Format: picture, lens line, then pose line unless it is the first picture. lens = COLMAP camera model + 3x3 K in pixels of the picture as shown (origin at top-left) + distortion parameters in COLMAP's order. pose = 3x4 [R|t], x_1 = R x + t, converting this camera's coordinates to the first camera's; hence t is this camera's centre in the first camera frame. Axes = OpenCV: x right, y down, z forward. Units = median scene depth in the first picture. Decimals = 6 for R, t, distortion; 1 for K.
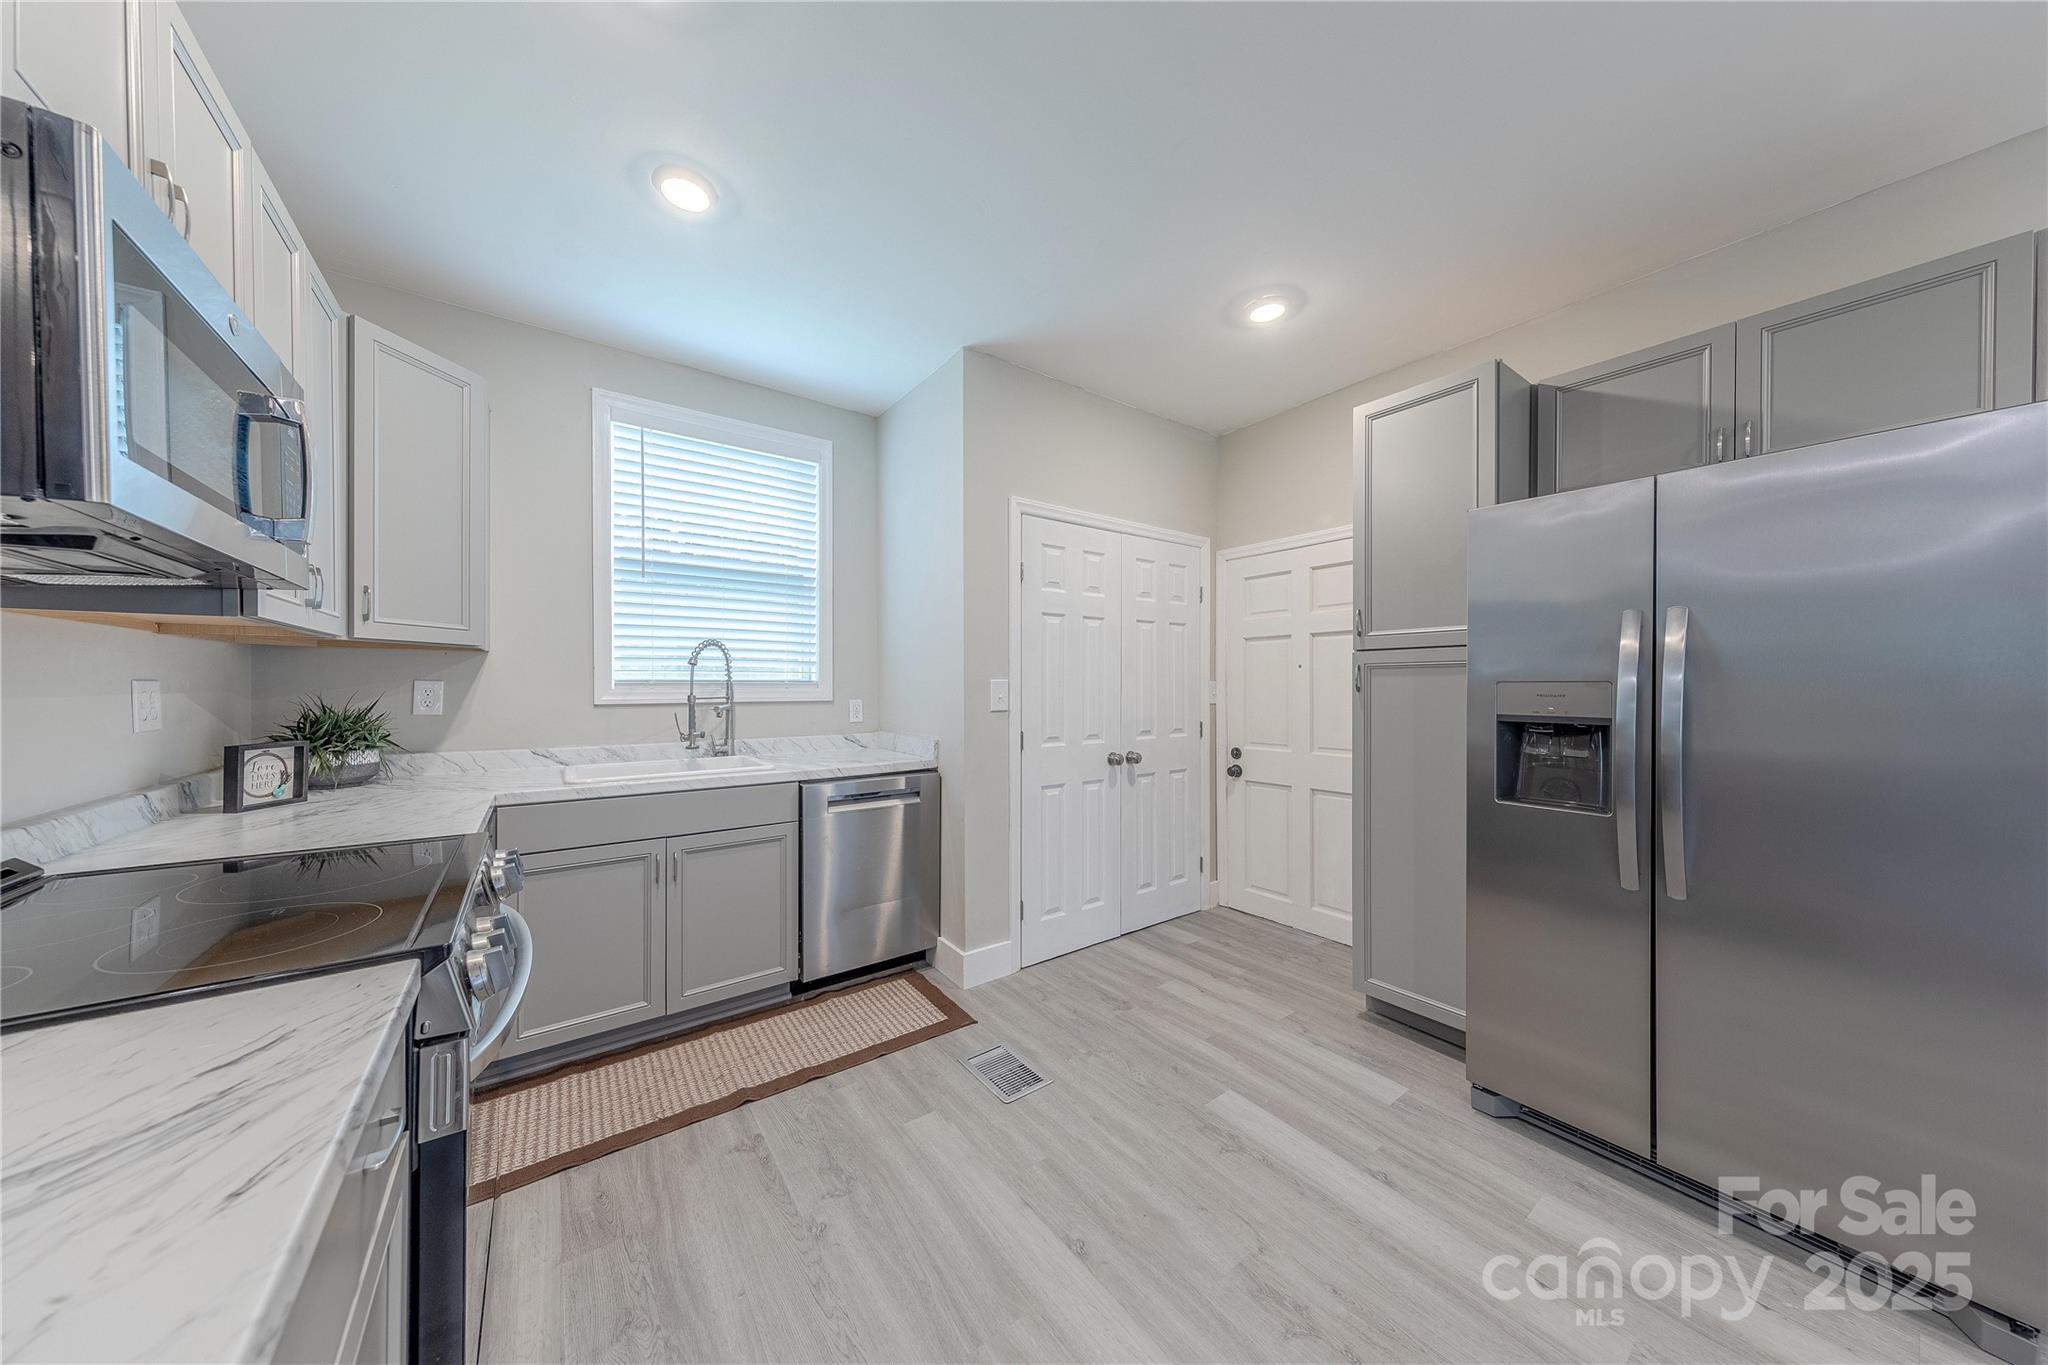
lens RADIAL K [[653.2, 0, 1011.8], [0, 653.2, 687.5], [0, 0, 1]] dist [0.007646, -0.001469]
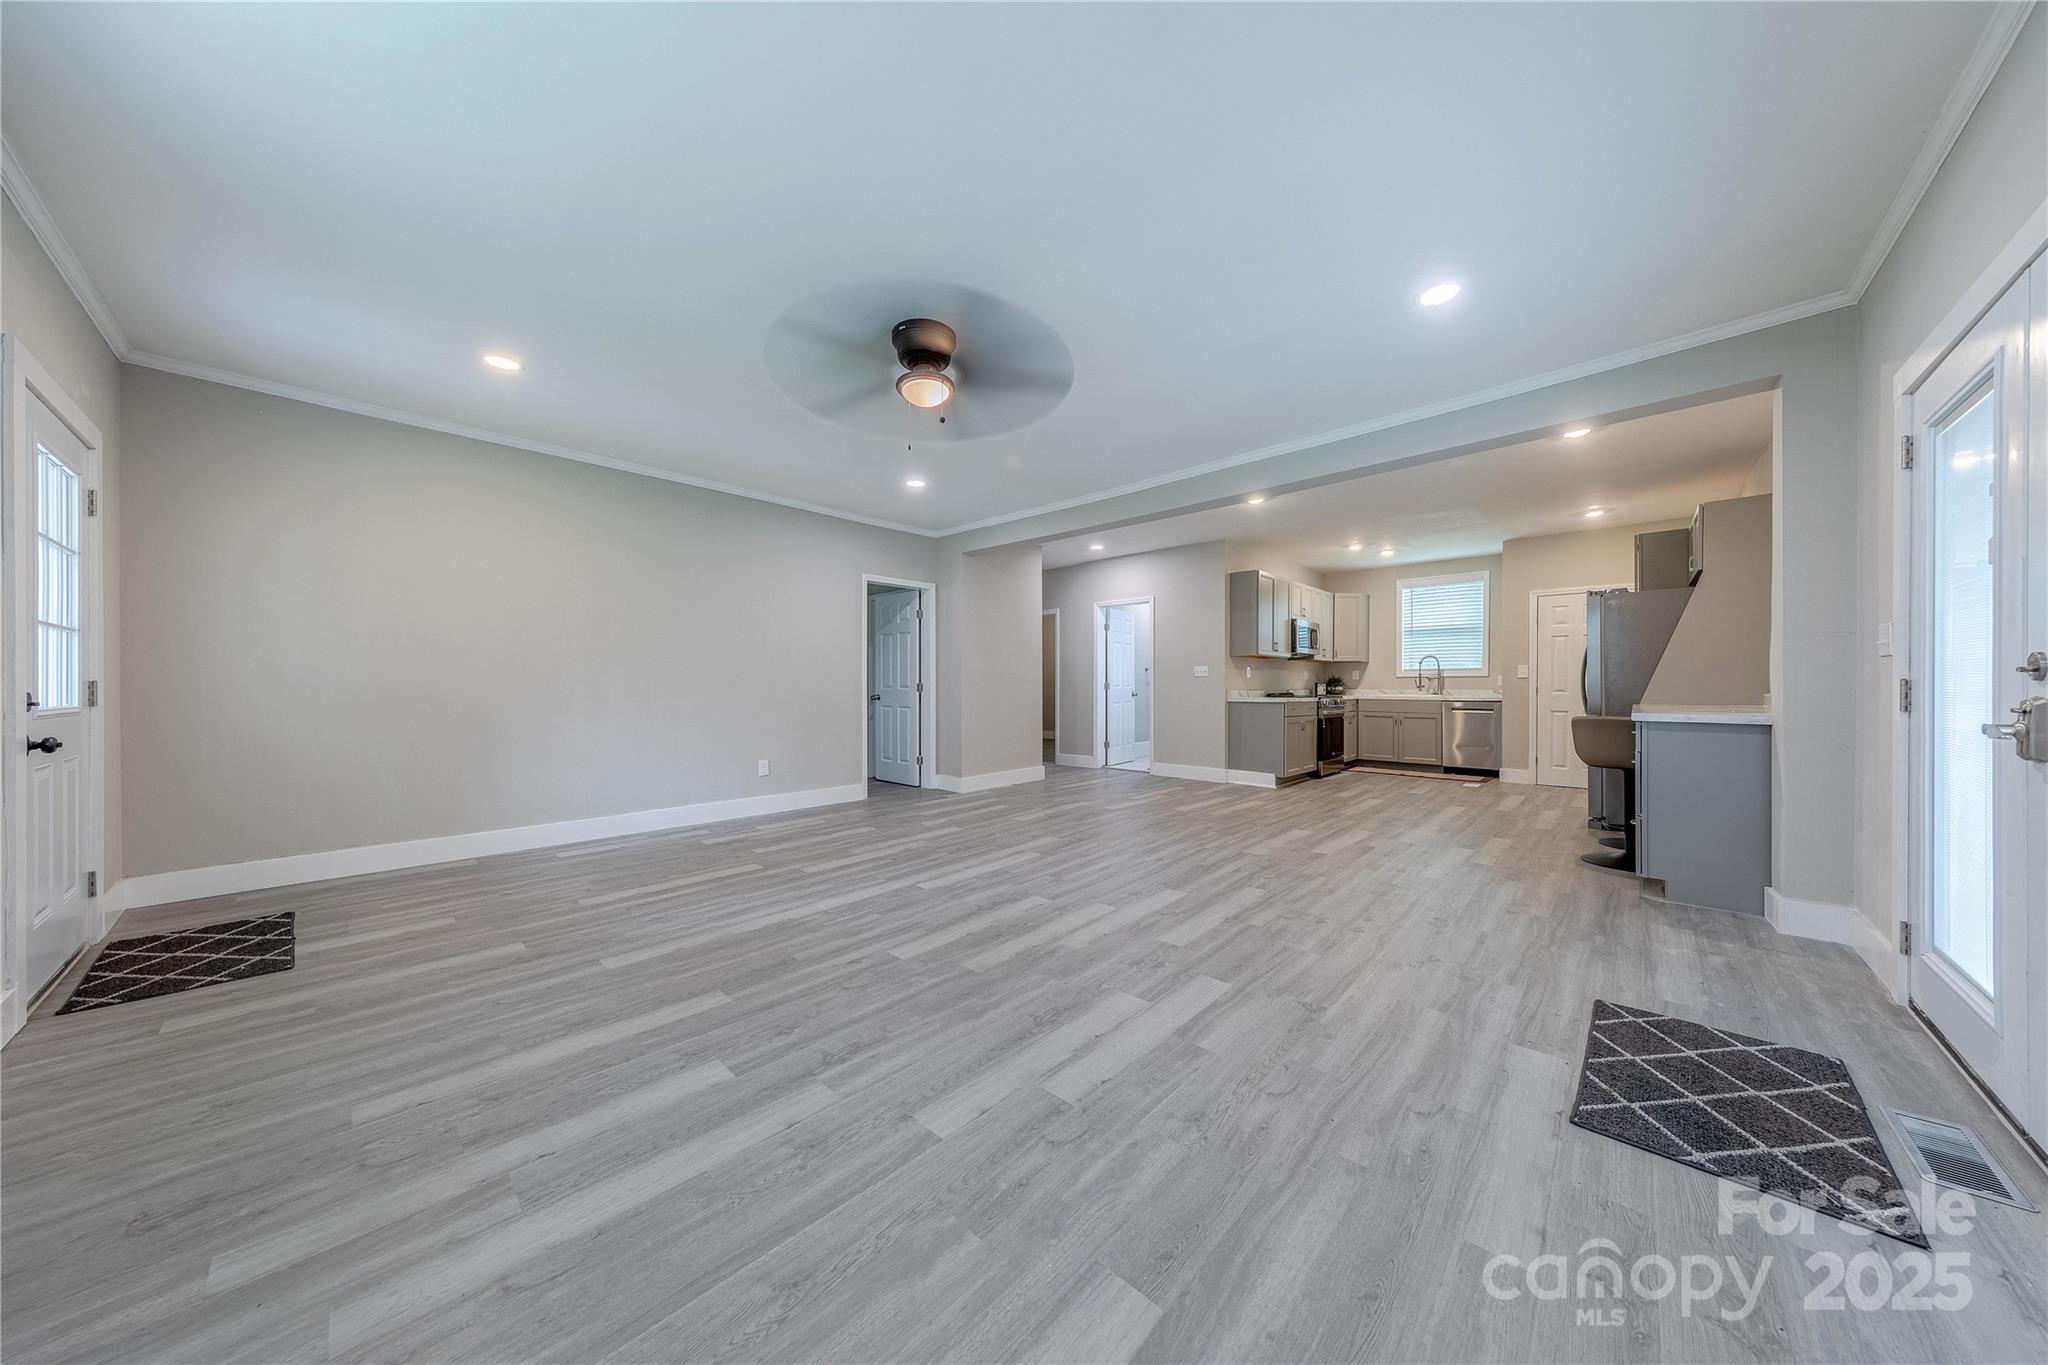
lens RADIAL K [[653.2, 0, 1020.0], [0, 653.2, 685.4], [0, 0, 1]] dist [0.007646, -0.001469]
pose [[0.193305, -0.001667, -0.981137, 3.392159], [0.001390, 0.999998, -0.001425, 0.107552], [0.981138, -0.001088, 0.193307, -2.273046]]
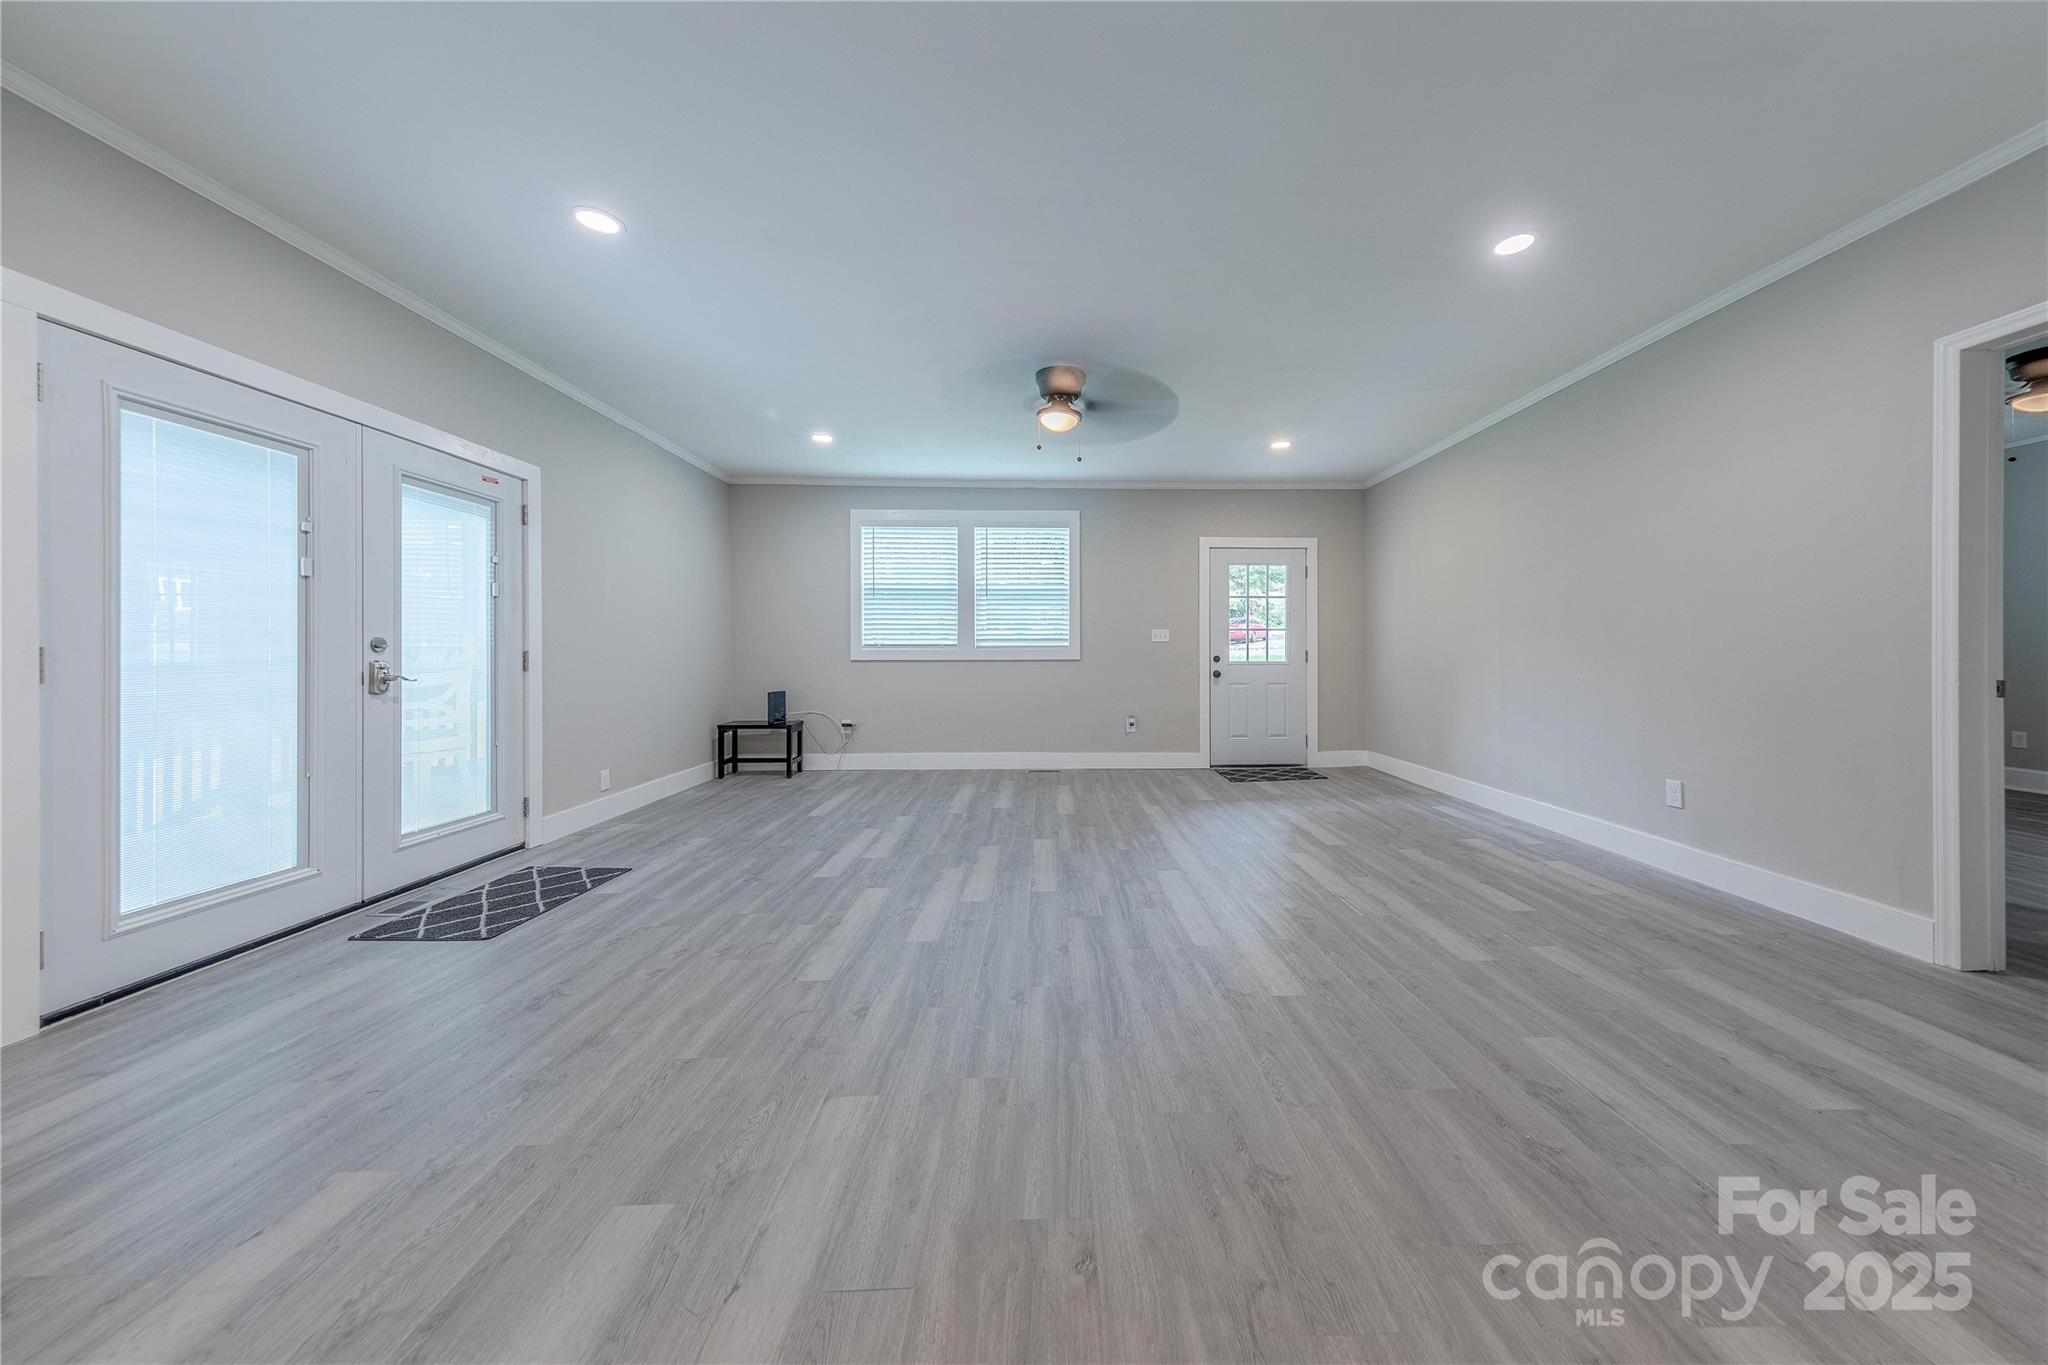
lens RADIAL K [[653.2, 0, 1050.7], [0, 653.2, 656.8], [0, 0, 1]] dist [0.007646, -0.001469]
pose [[-0.827084, 0.000587, 0.562078, -4.033389], [0.002091, 0.999996, 0.002032, 0.119168], [-0.562074, 0.002856, -0.827082, 2.531874]]
